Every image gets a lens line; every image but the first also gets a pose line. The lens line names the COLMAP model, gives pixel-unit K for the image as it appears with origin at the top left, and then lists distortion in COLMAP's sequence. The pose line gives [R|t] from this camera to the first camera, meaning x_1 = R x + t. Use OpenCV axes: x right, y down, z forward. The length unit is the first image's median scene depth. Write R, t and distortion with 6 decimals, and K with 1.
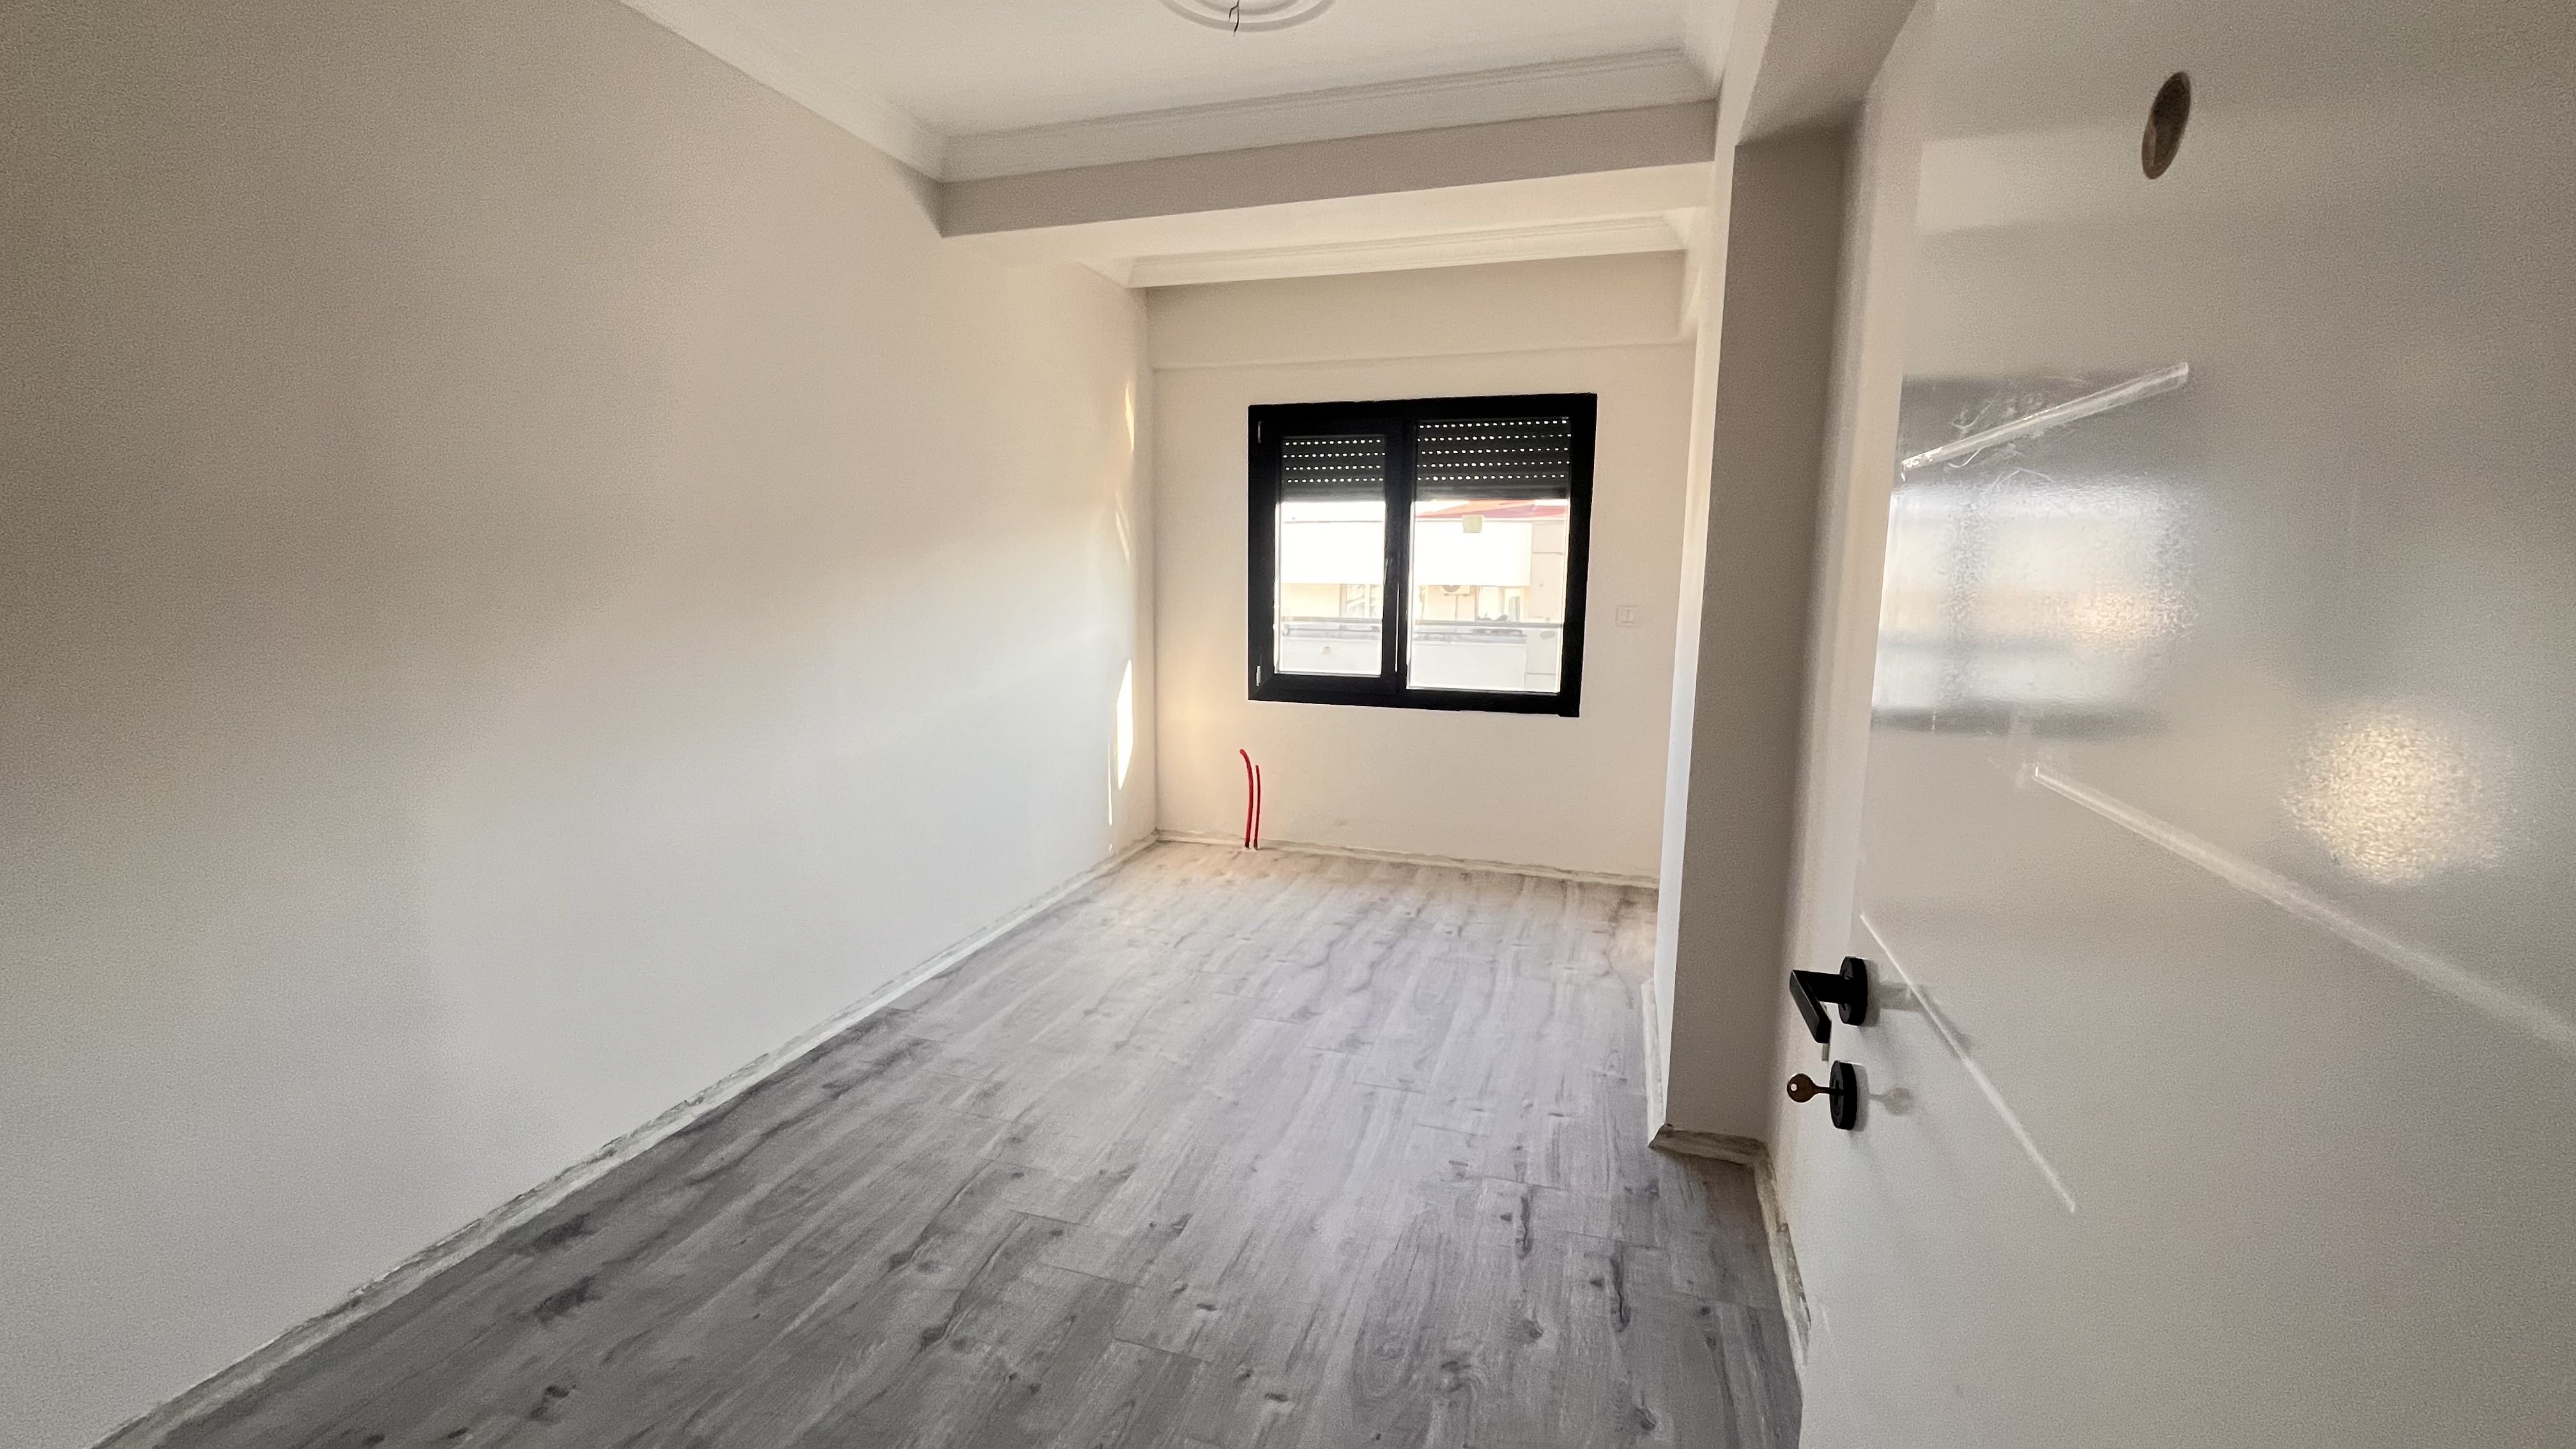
lens RADIAL K [[1049.3, 0, 1293.0], [0, 1049.3, 720.8], [0, 0, 1]] dist [-0.004018, -0.000341]
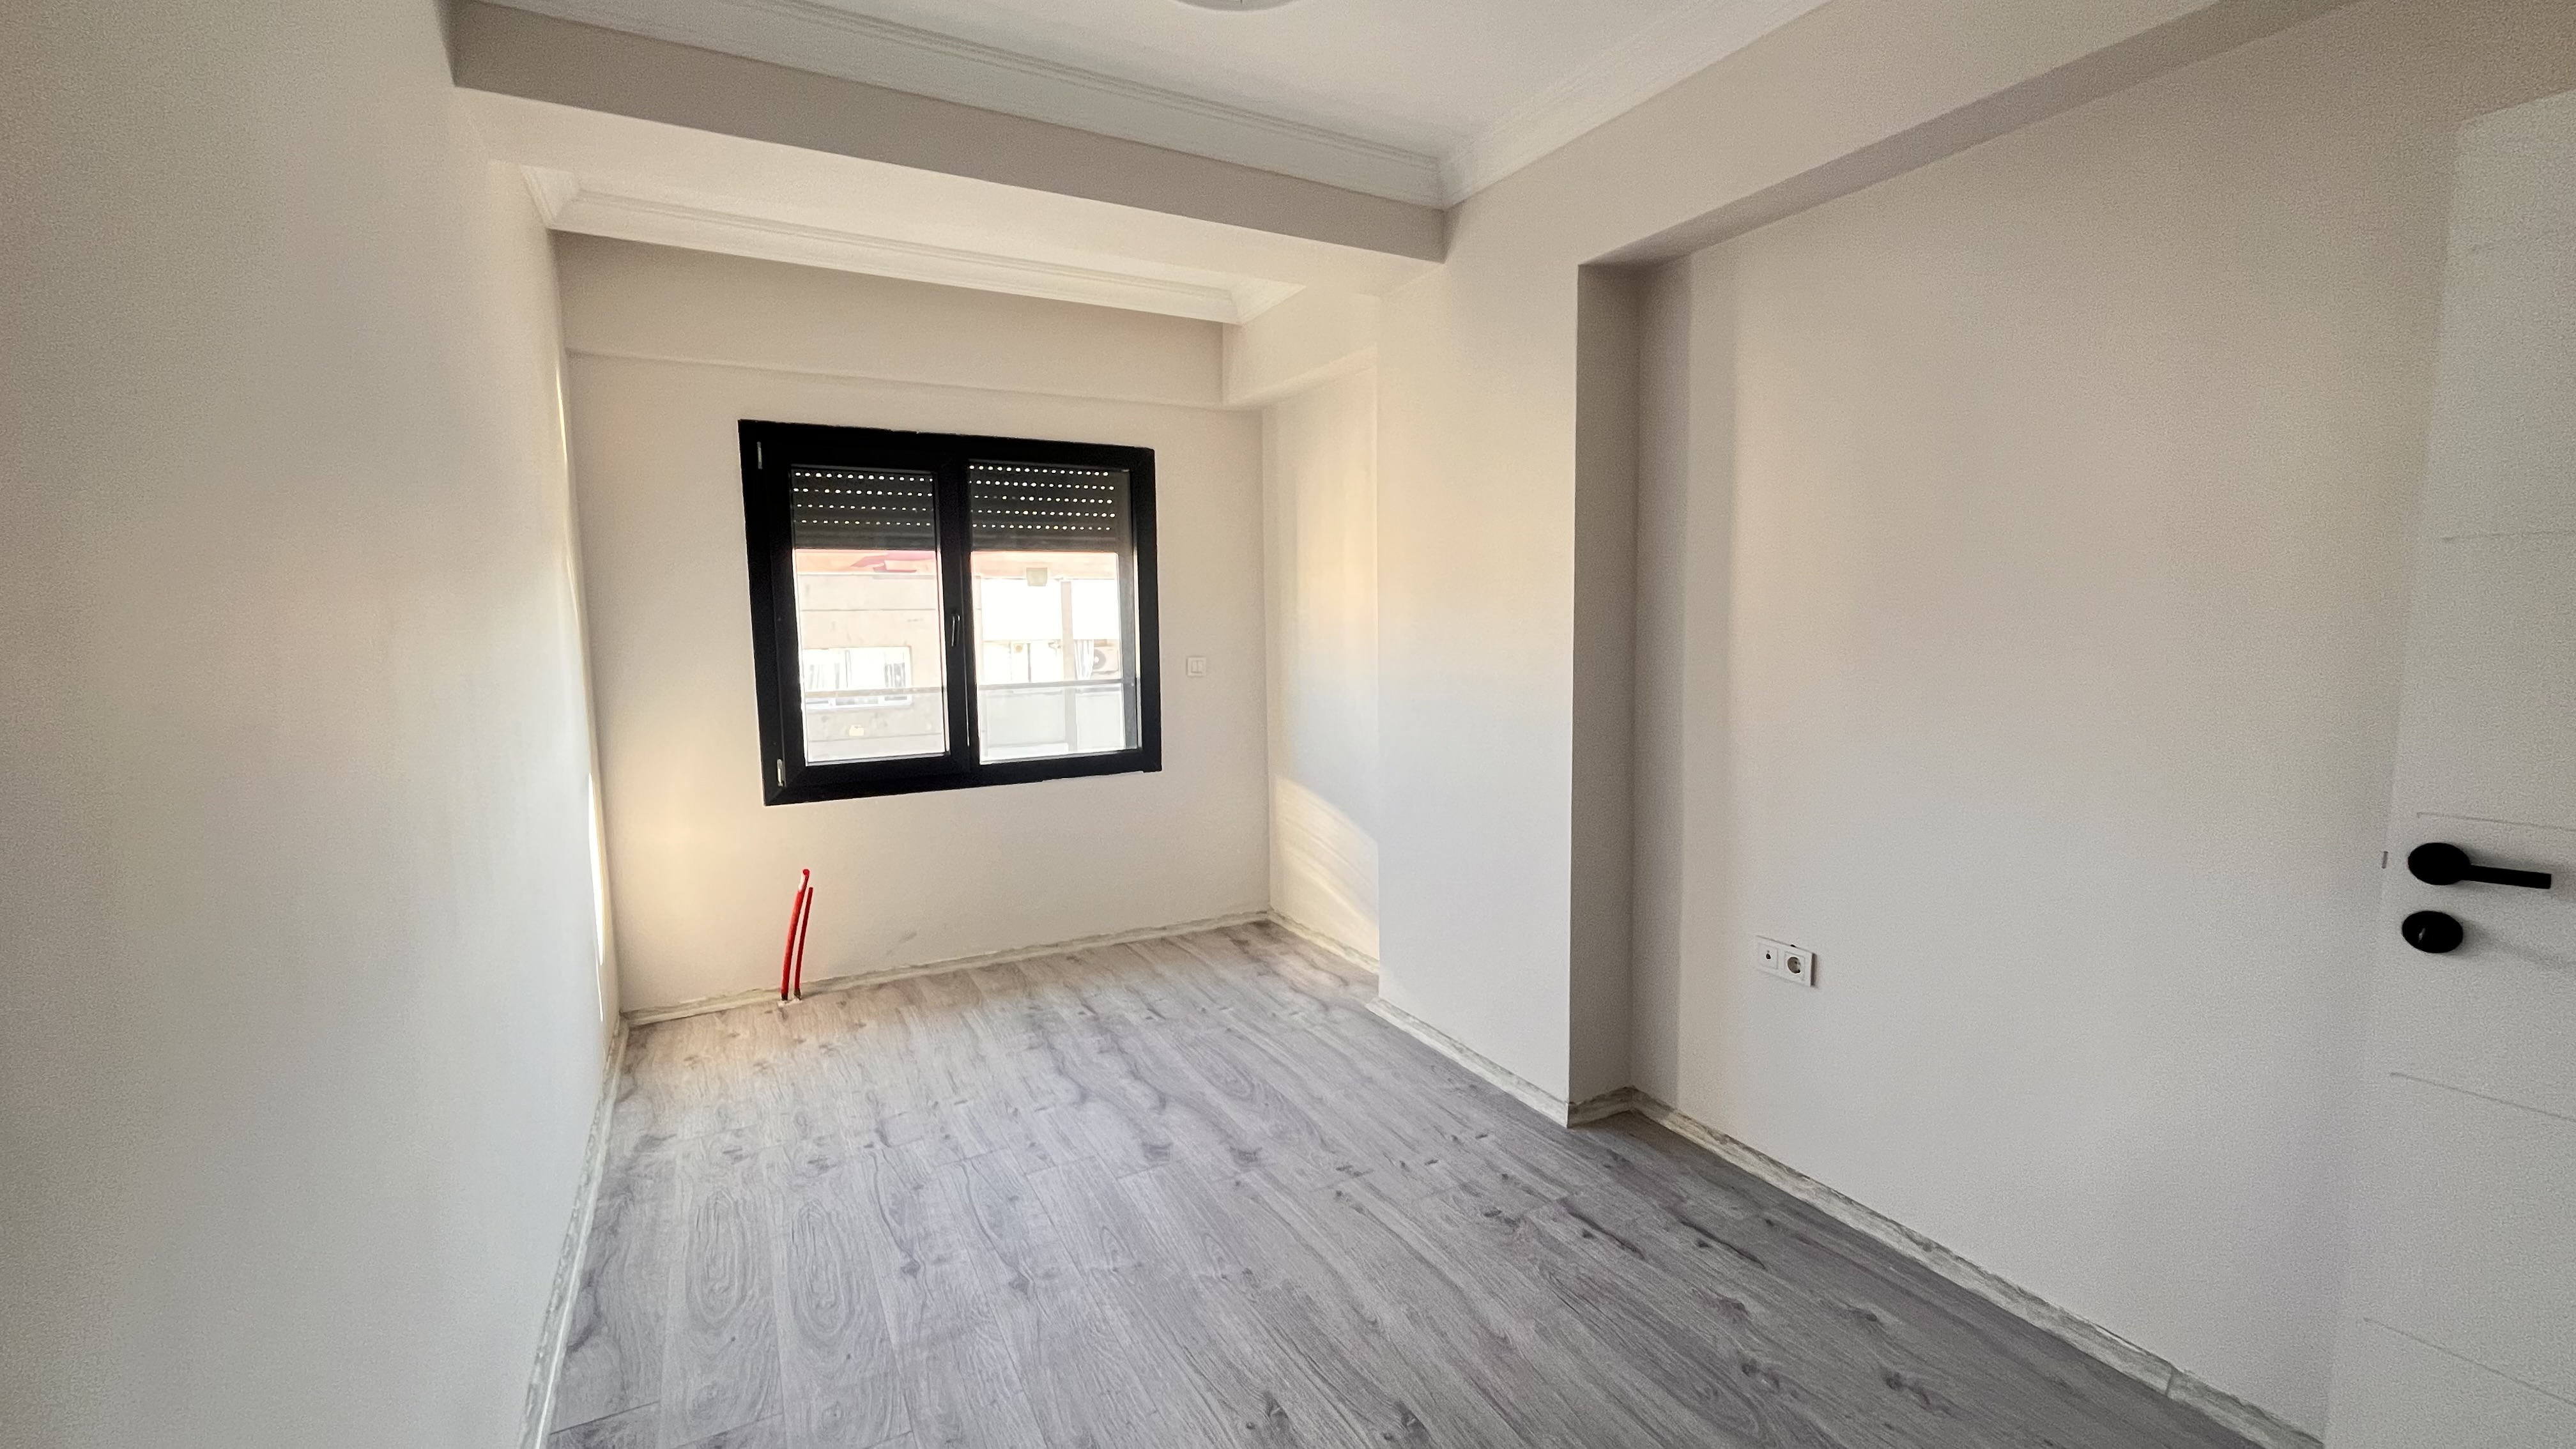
lens RADIAL K [[1049.3, 0, 1285.4], [0, 1049.3, 717.4], [0, 0, 1]] dist [-0.004018, -0.000341]
pose [[0.688294, -0.090270, 0.719793, -0.353767], [0.130168, 0.991492, -0.000128, -0.037552], [-0.713658, 0.093782, 0.694189, 0.222104]]
